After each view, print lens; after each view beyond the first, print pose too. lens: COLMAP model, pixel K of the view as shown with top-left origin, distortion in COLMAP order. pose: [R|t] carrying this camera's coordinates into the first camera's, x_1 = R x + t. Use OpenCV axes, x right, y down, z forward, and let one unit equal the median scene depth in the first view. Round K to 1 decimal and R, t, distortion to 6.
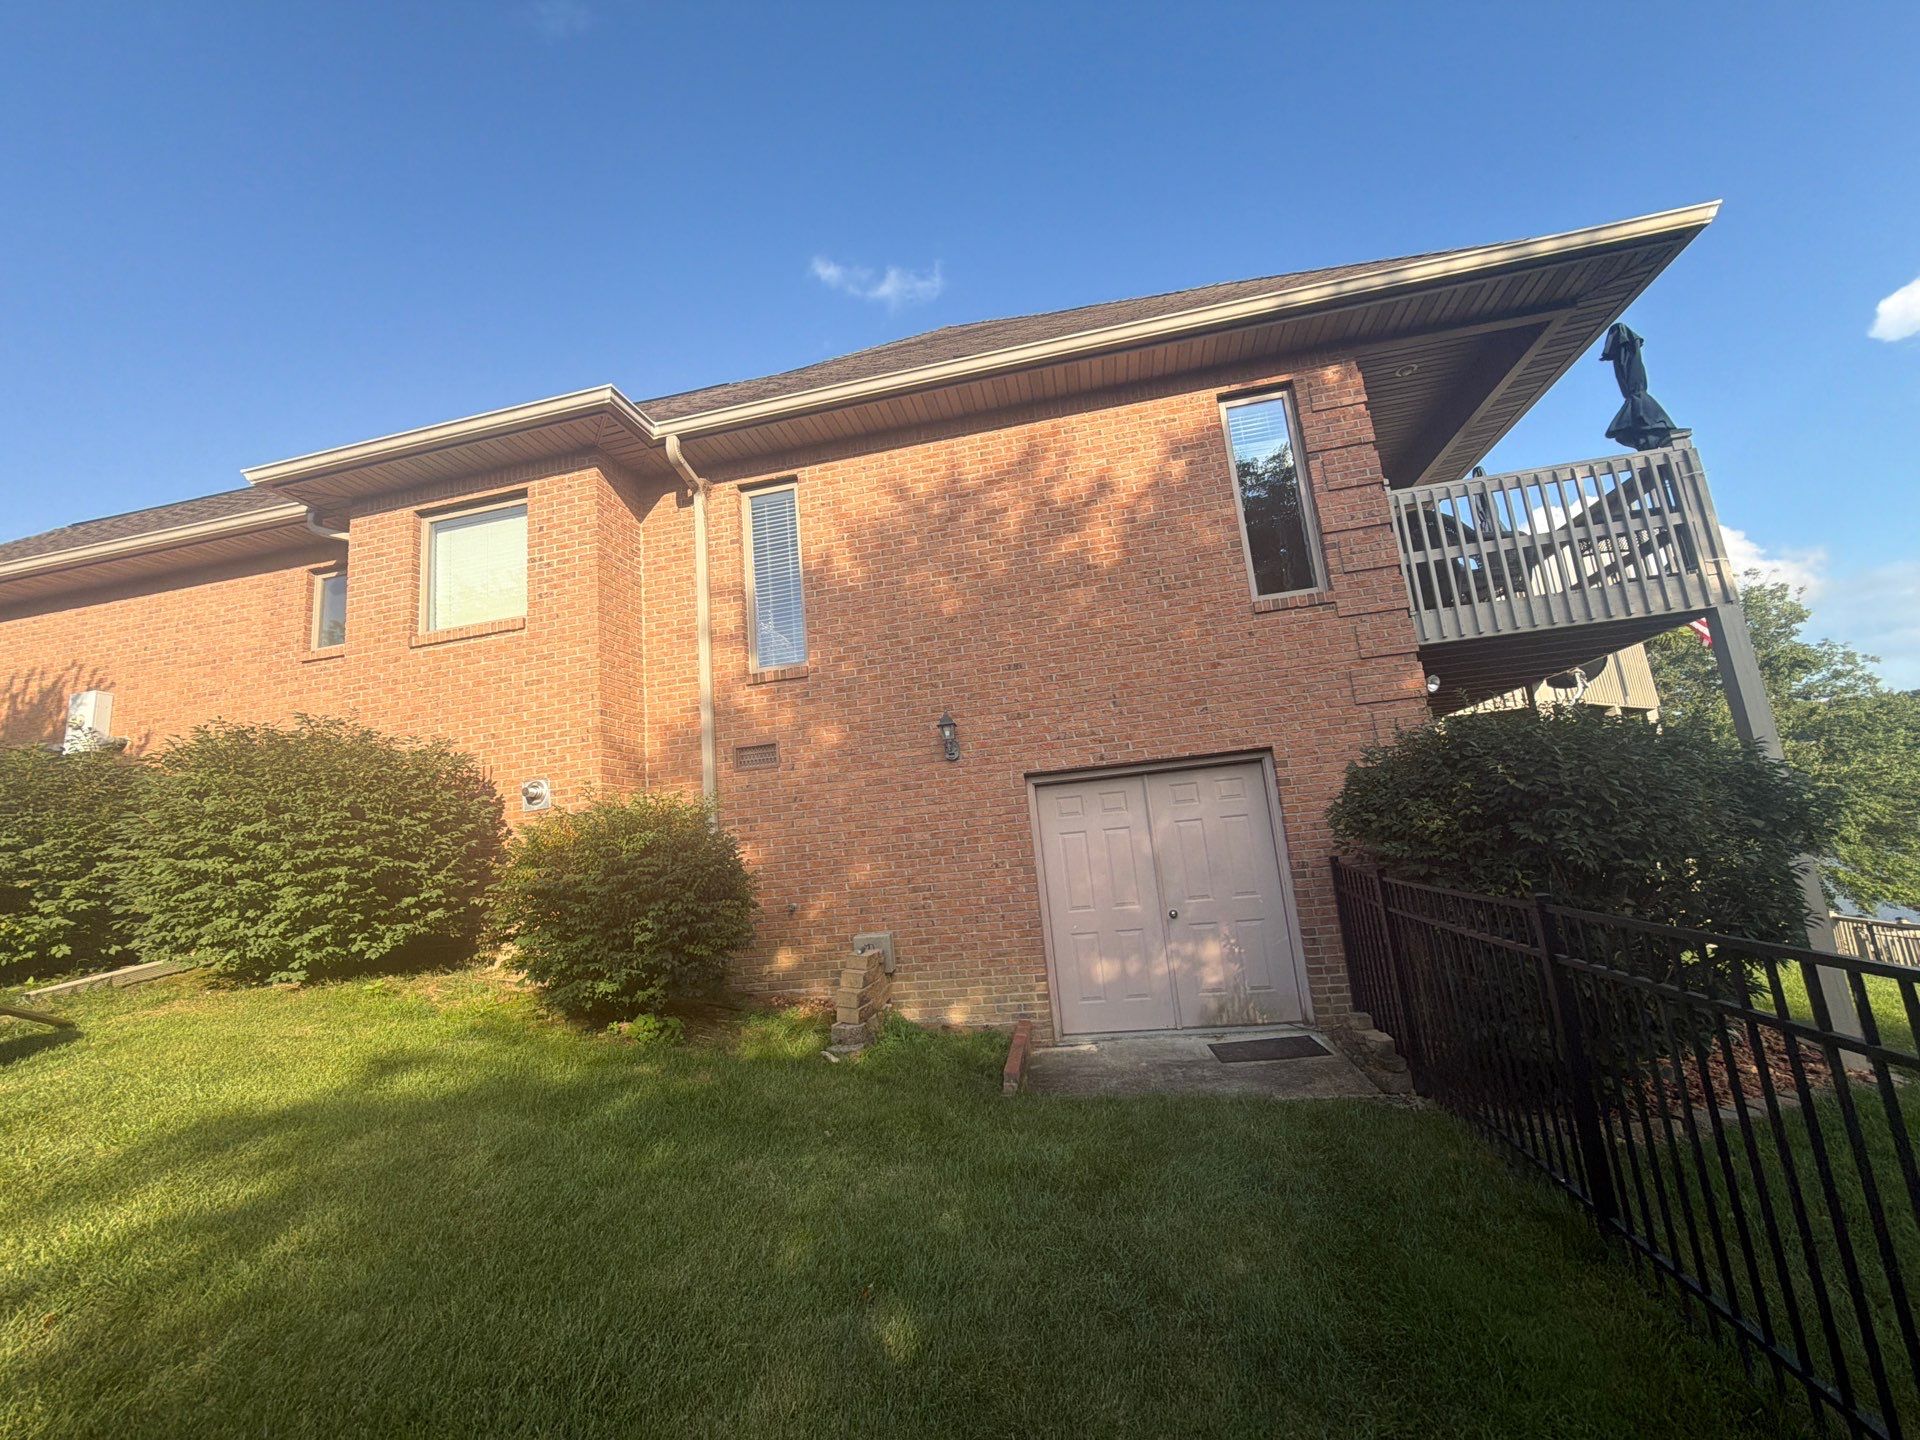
lens RADIAL K [[766.9, 0, 960.0], [0, 766.9, 720.0], [0, 0, 1]] dist [0.000690, 0.000088]
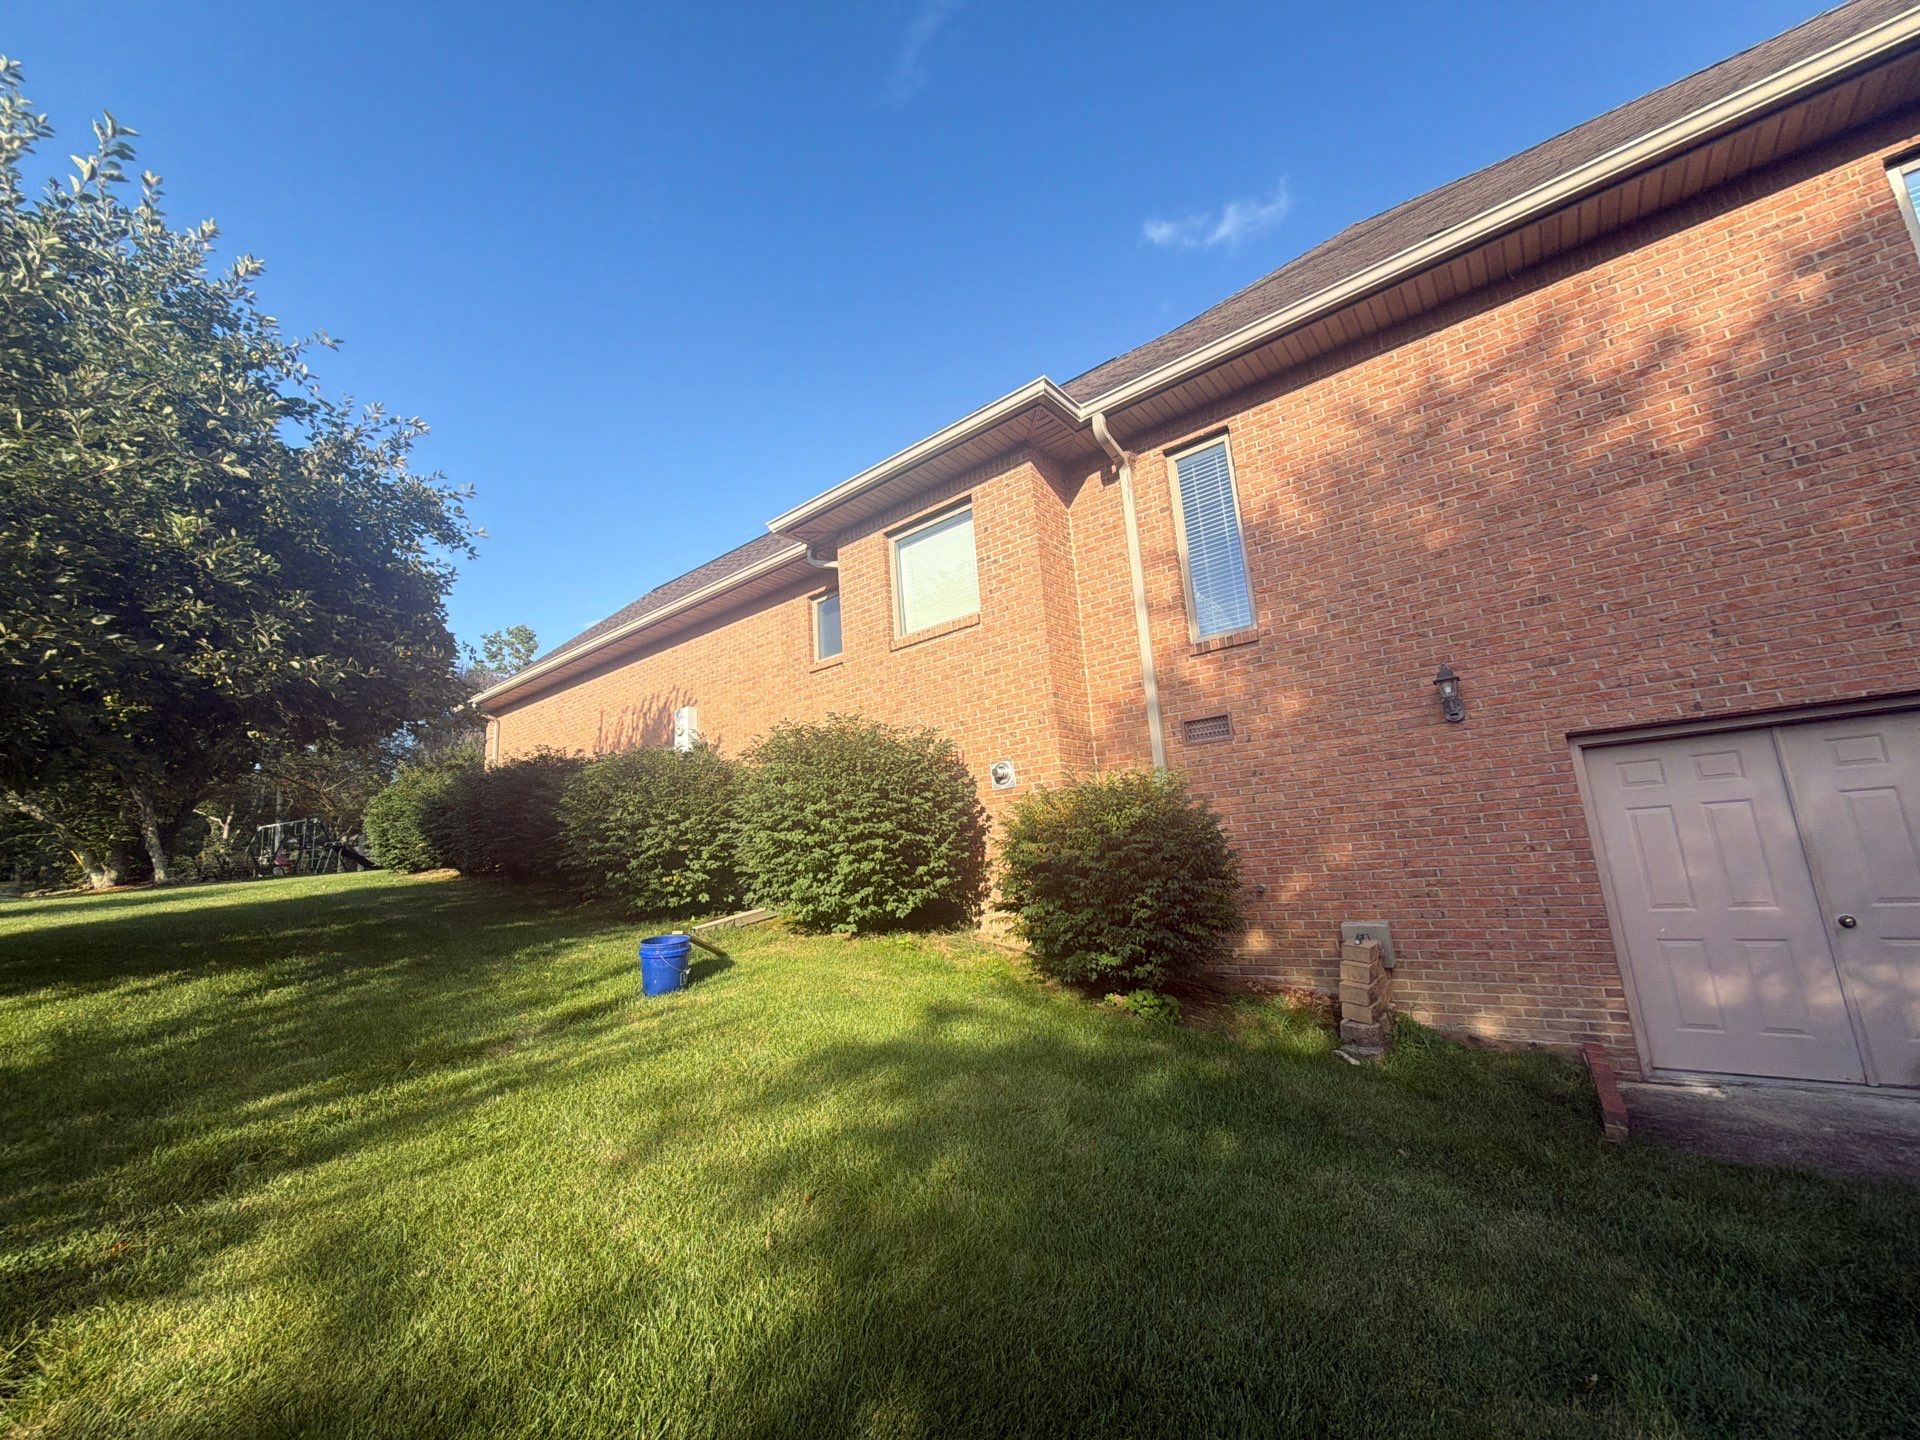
lens RADIAL K [[766.9, 0, 960.0], [0, 766.9, 720.0], [0, 0, 1]] dist [0.000690, 0.000088]
pose [[0.889225, -0.056596, -0.453956, -0.113132], [0.070344, 0.997432, 0.013440, 0.001323], [0.452029, -0.043885, 0.890923, 0.010960]]
